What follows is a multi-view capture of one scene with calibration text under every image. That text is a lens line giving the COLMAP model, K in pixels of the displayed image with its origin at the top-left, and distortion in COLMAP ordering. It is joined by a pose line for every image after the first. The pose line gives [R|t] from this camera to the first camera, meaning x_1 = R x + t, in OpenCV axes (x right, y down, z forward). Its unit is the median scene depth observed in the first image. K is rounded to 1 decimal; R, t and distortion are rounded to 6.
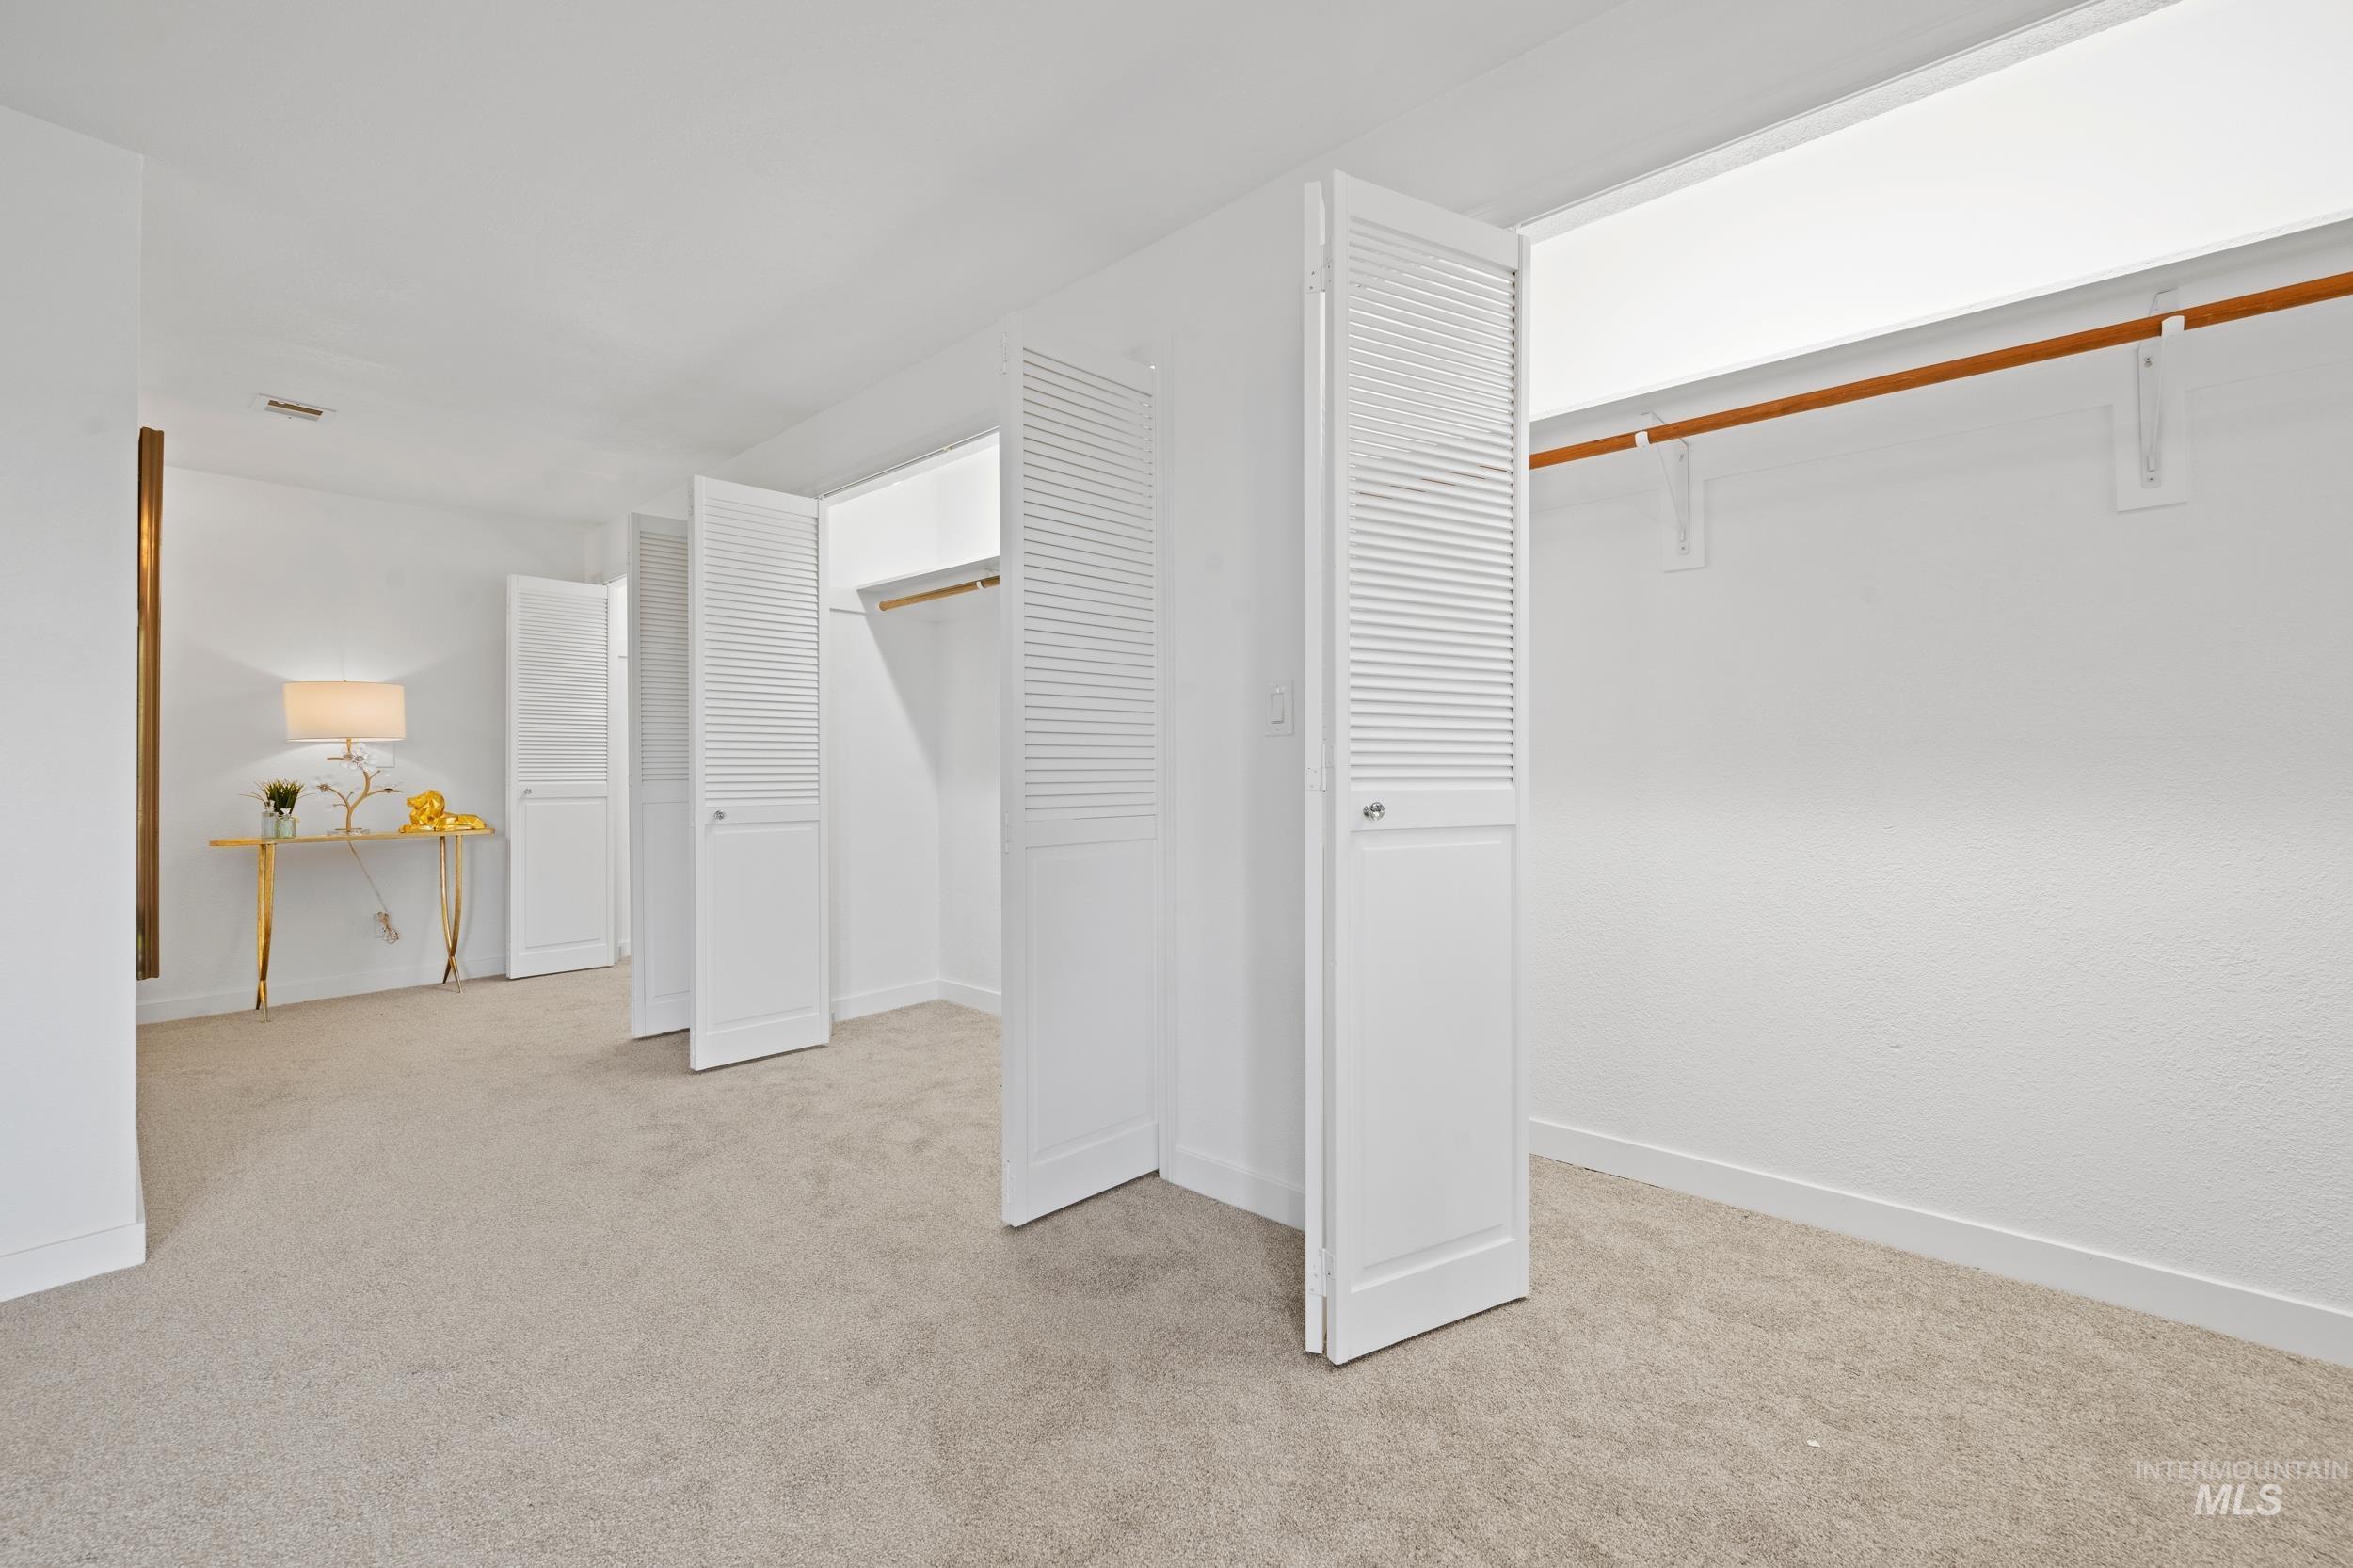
lens RADIAL K [[924.7, 0, 1190.3], [0, 924.7, 778.8], [0, 0, 1]] dist [-0.000205, -0.000006]
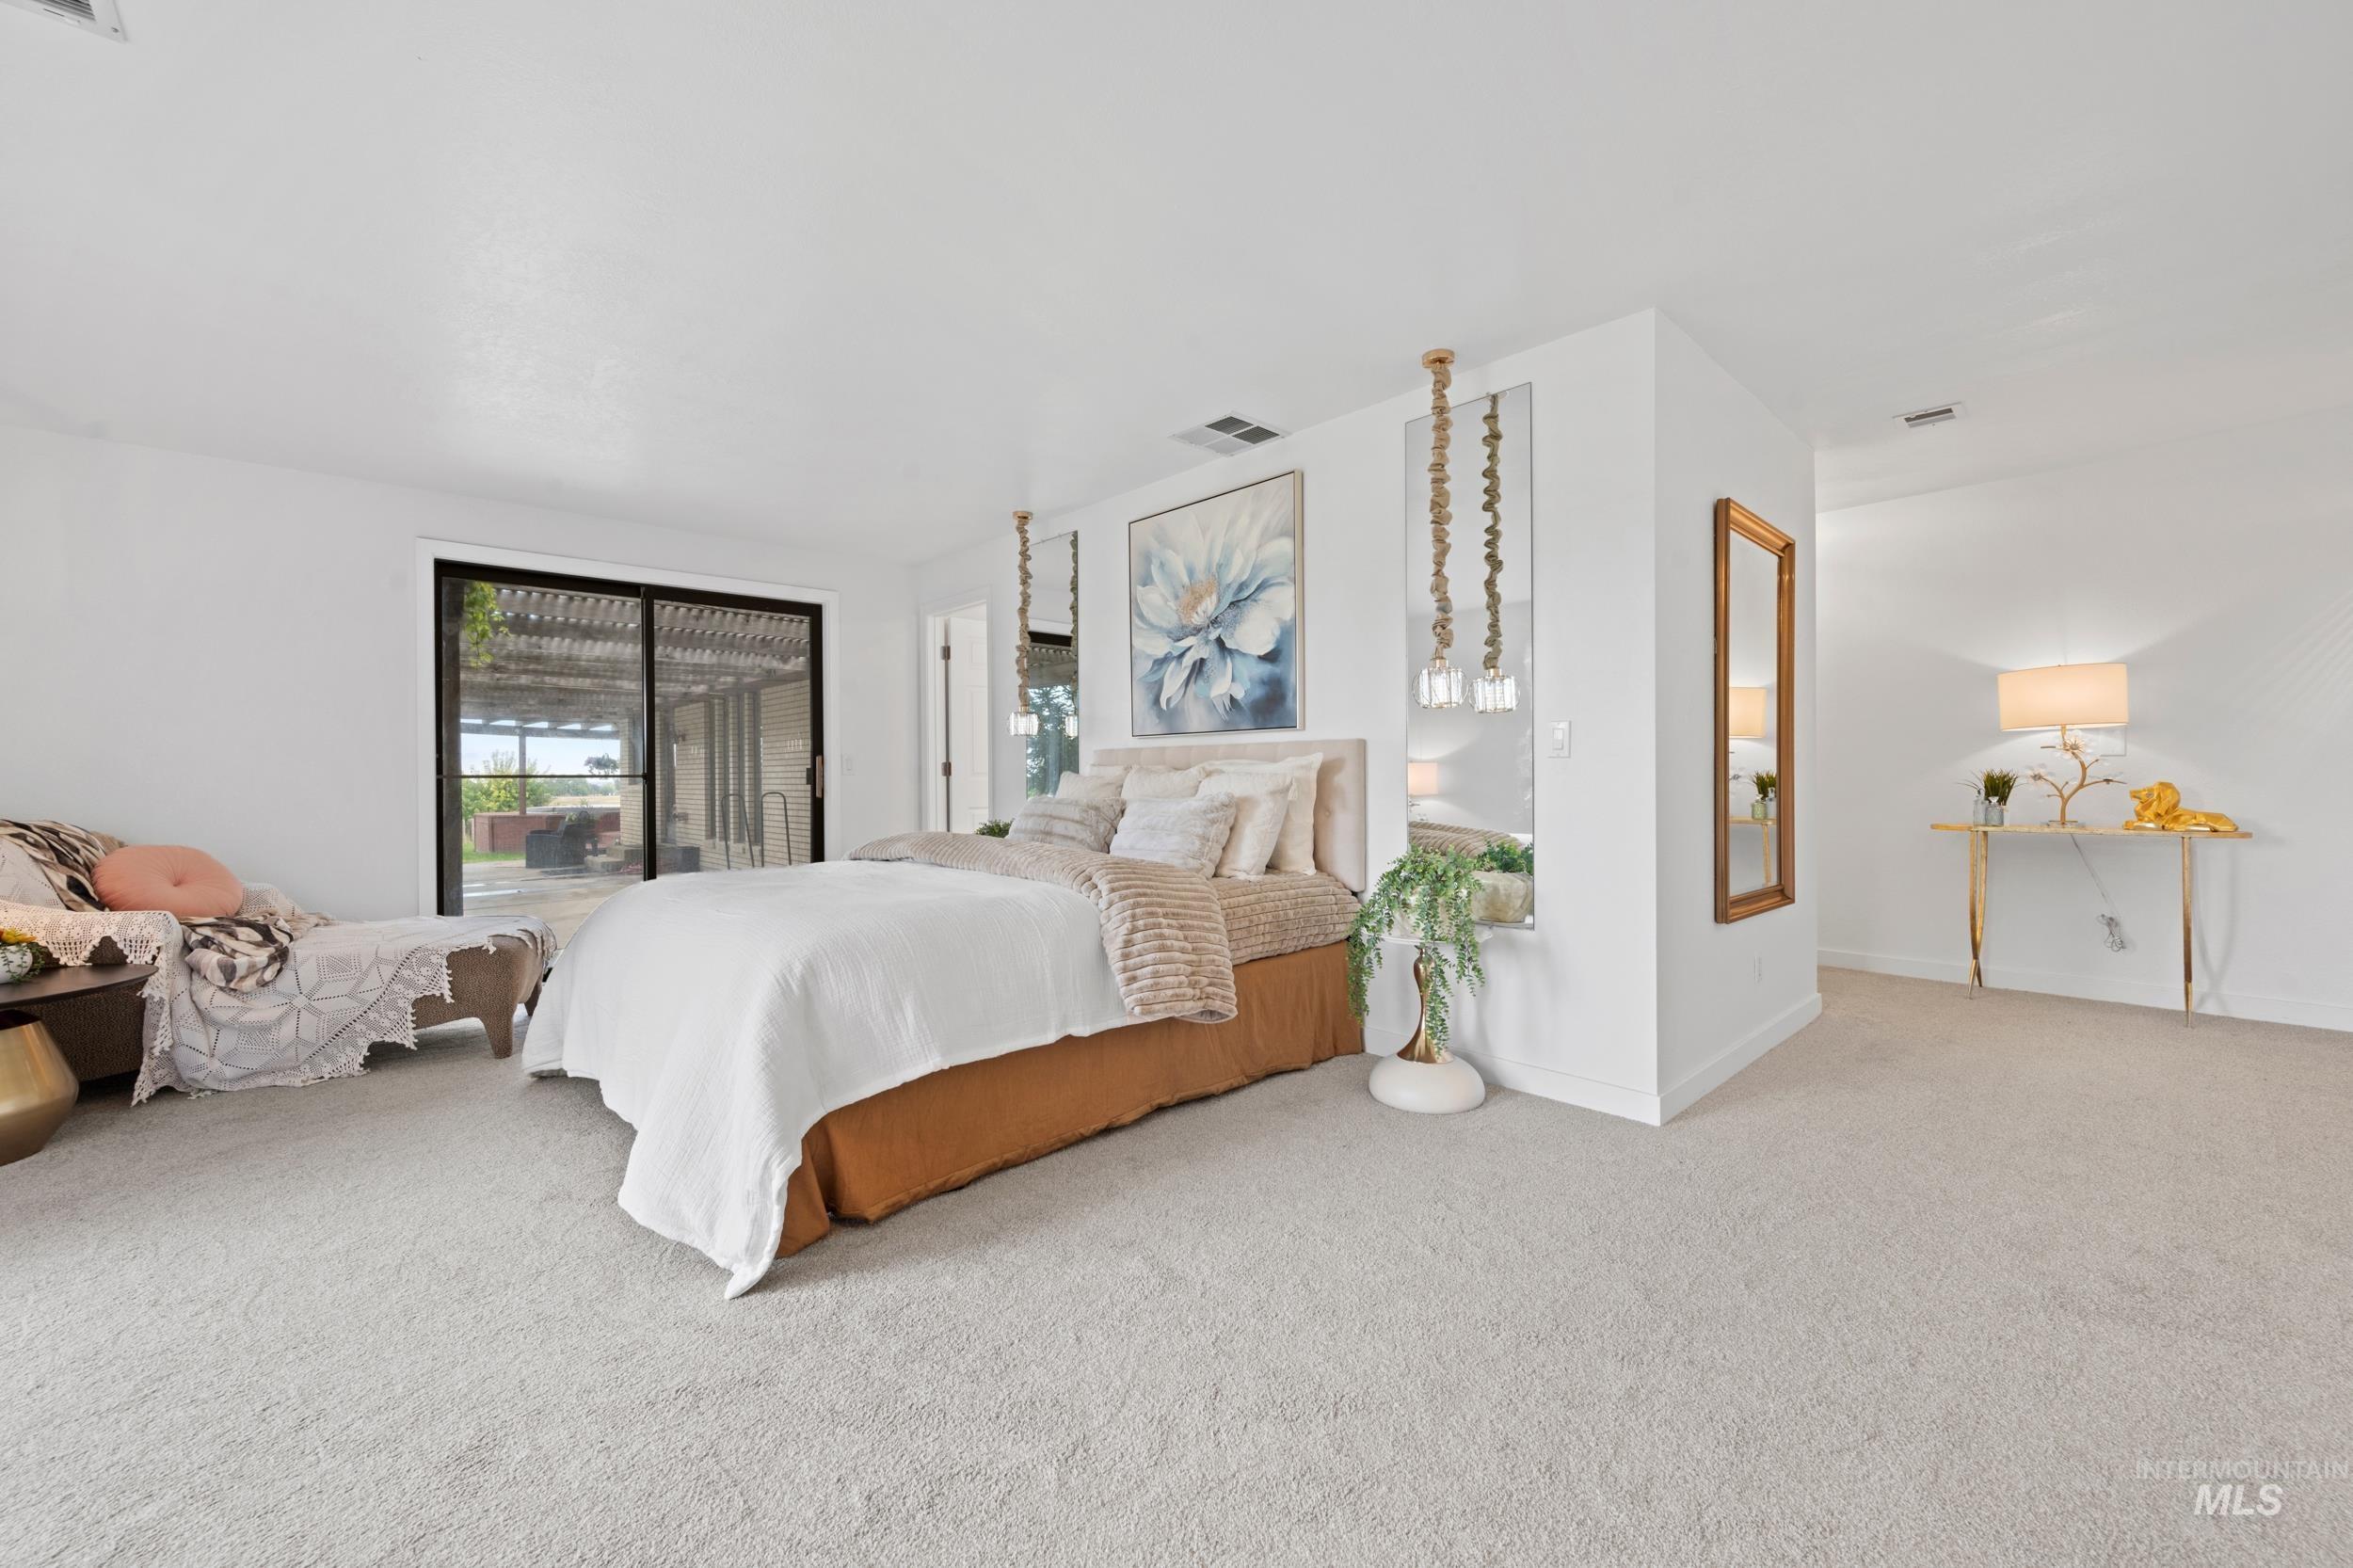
lens RADIAL K [[924.7, 0, 1190.3], [0, 924.7, 778.8], [0, 0, 1]] dist [-0.000205, -0.000006]
pose [[-0.110098, 0.010370, -0.993867, 0.130667], [0.001279, 0.999946, 0.010292, -0.000236], [0.993920, -0.000138, -0.110105, 0.213716]]
